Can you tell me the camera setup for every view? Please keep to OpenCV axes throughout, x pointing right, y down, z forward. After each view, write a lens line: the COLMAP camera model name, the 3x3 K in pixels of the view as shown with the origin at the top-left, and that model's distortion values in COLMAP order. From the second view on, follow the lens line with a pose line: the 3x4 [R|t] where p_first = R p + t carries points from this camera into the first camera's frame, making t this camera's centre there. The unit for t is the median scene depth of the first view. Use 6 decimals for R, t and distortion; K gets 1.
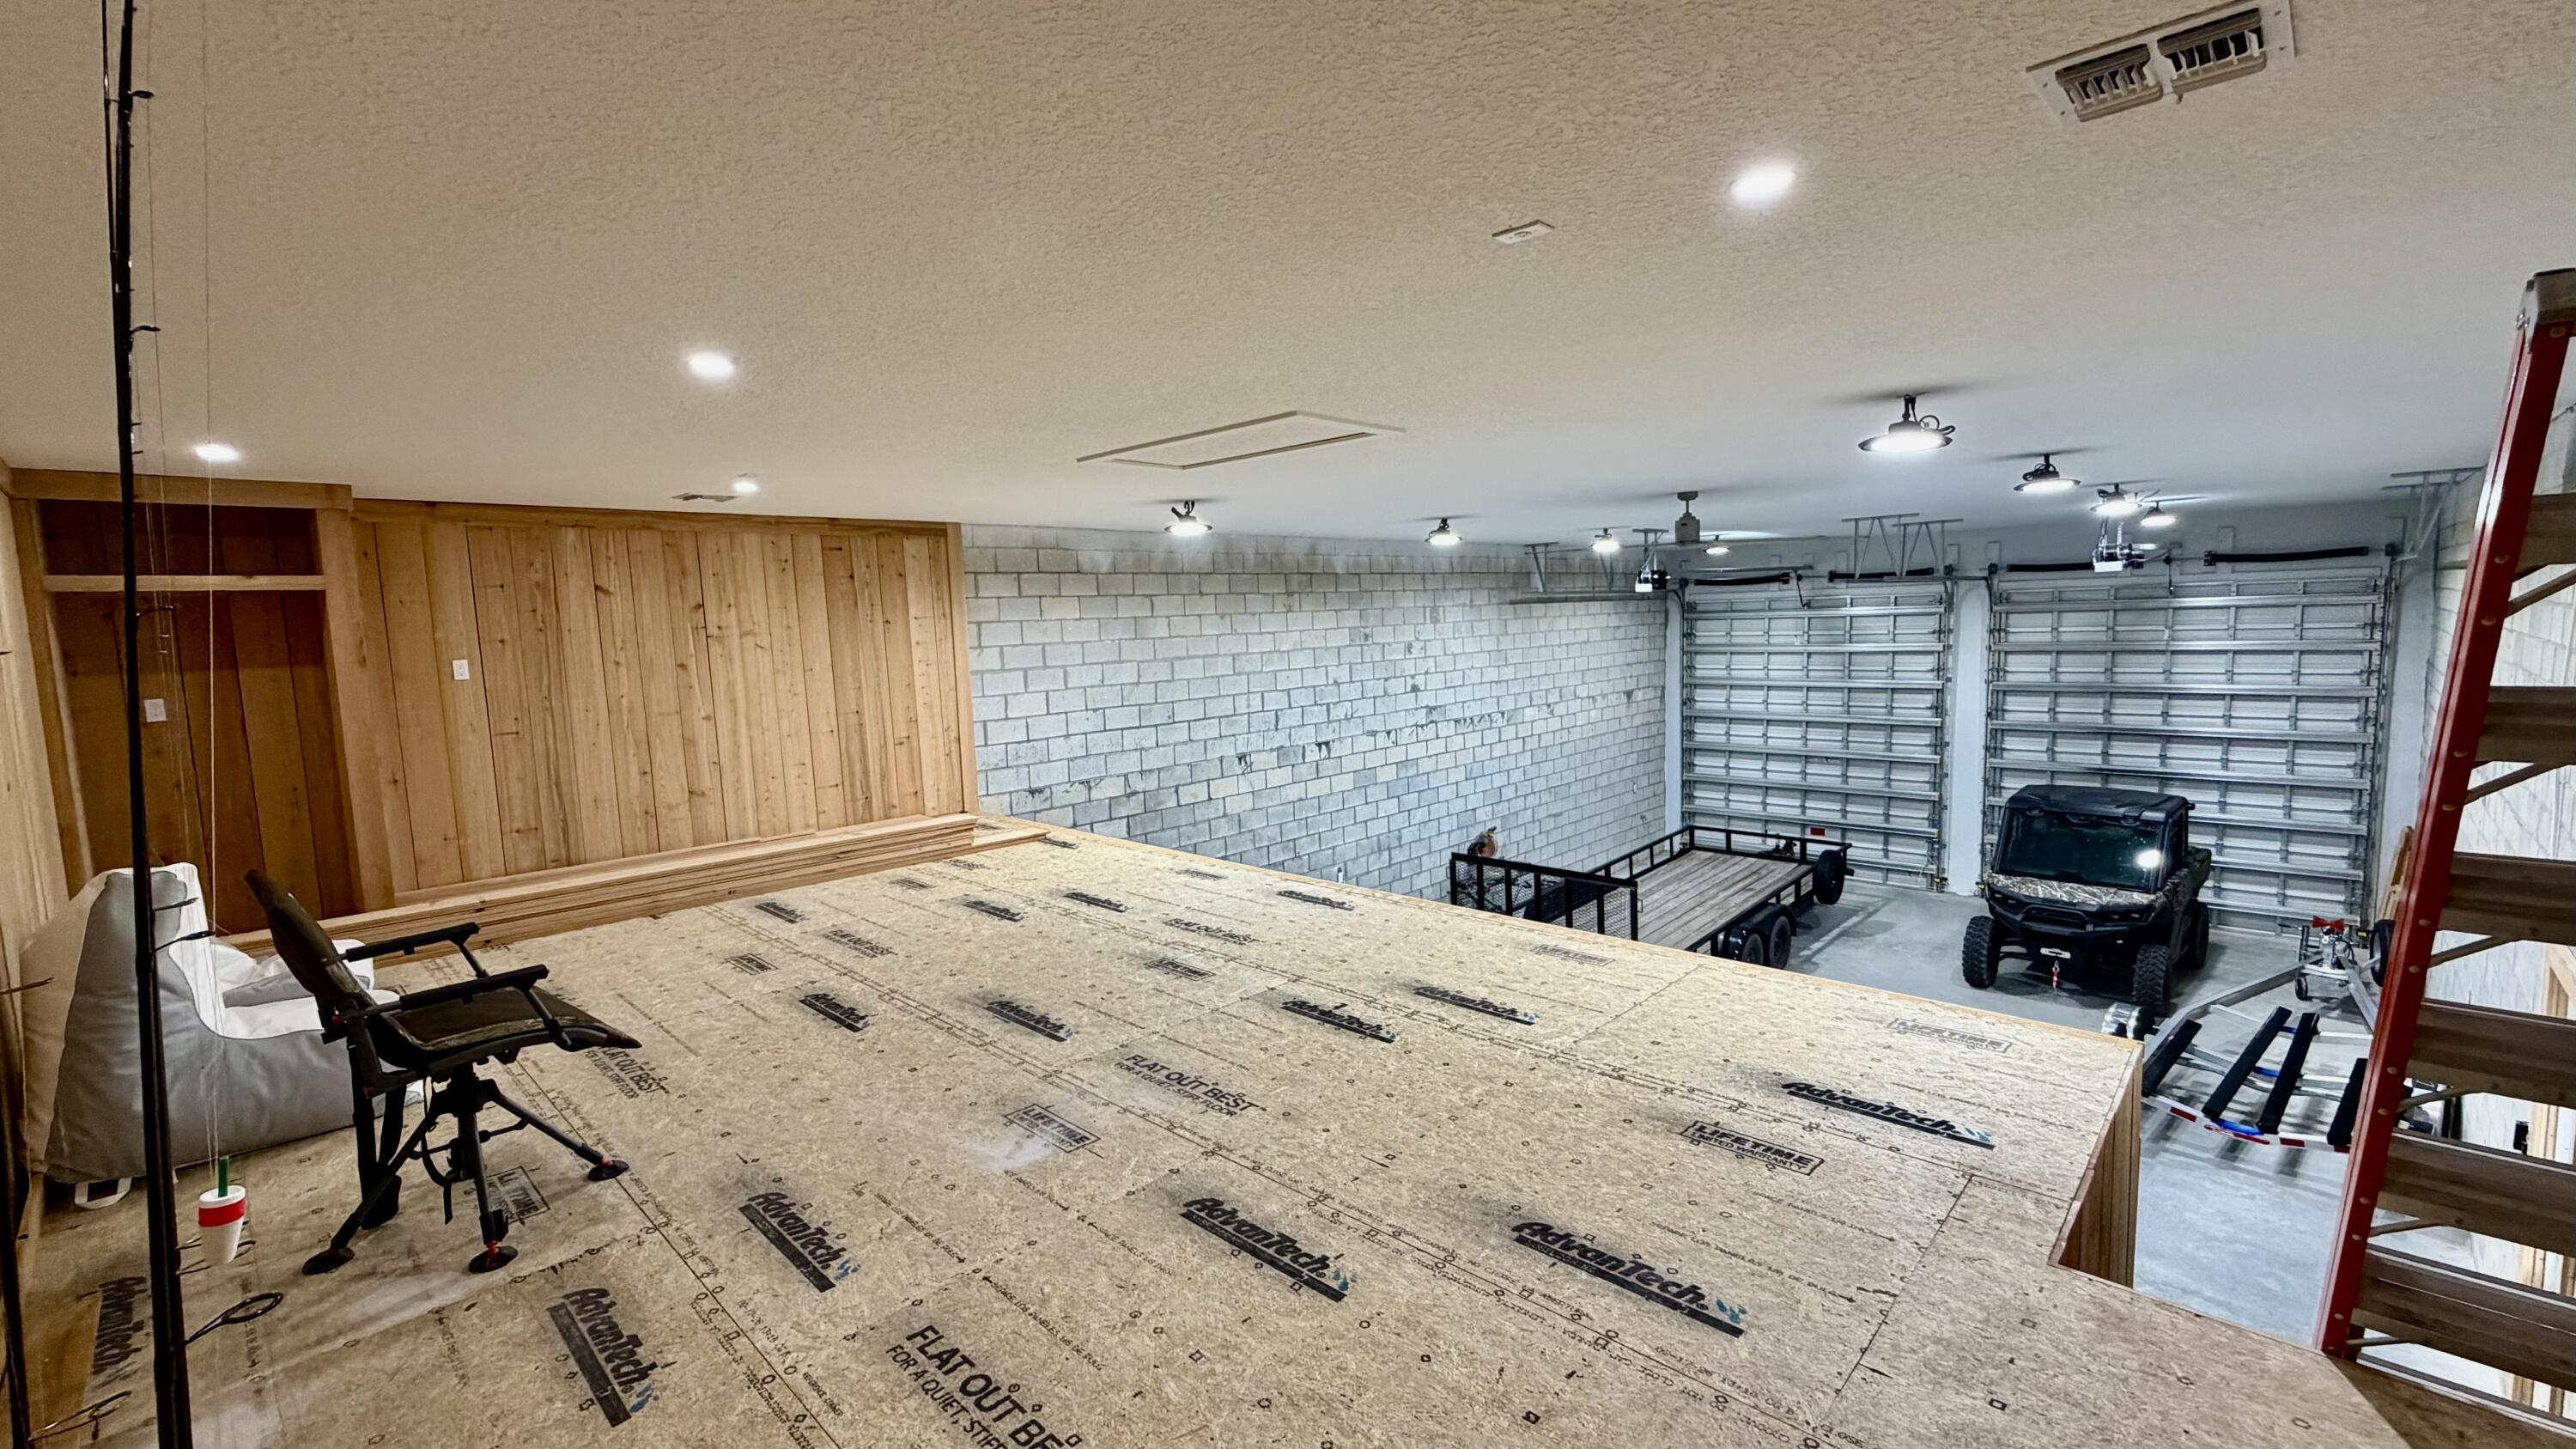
lens RADIAL K [[1084.3, 0, 1288.0], [0, 1084.3, 724.5], [0, 0, 1]] dist [-0.000534, -0.000043]
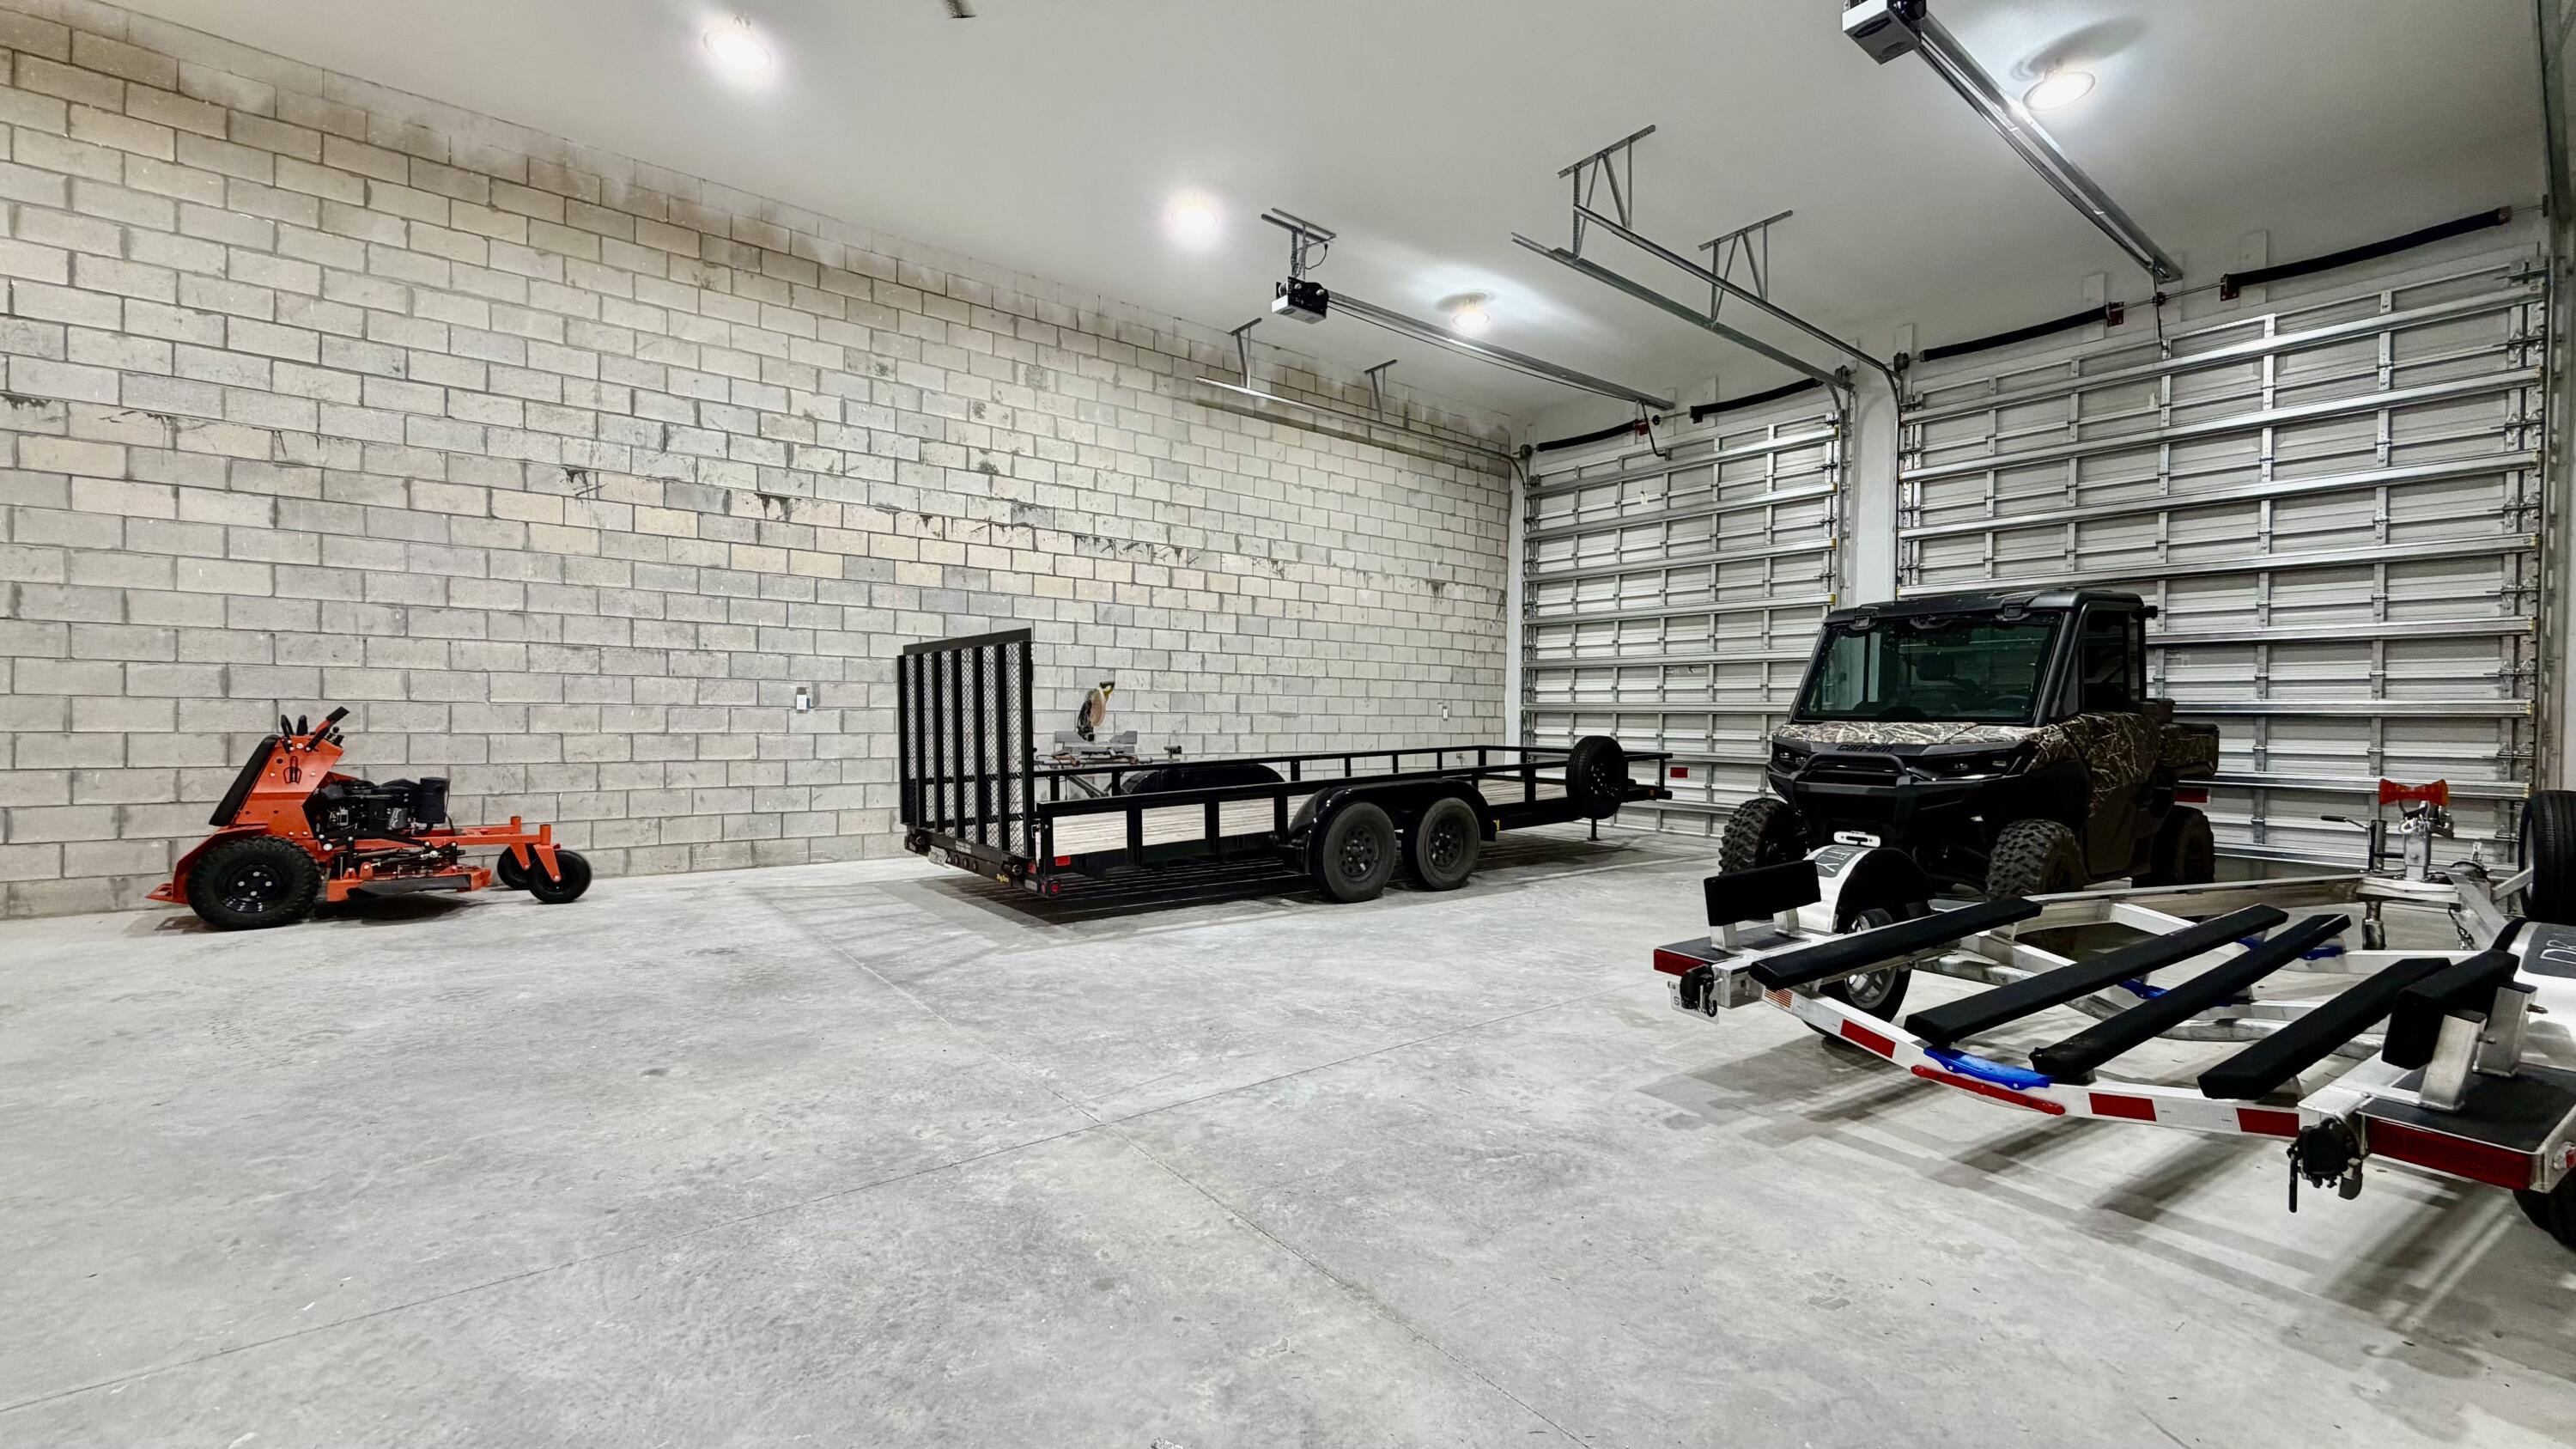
lens RADIAL K [[1043.1, 0, 1281.3], [0, 1043.1, 722.9], [0, 0, 1]] dist [0.000111, 0.000526]
pose [[0.989544, 0.049117, -0.135614, 0.378379], [-0.061324, 0.994288, -0.087354, 0.167143], [0.130549, 0.094757, 0.986903, 0.338548]]
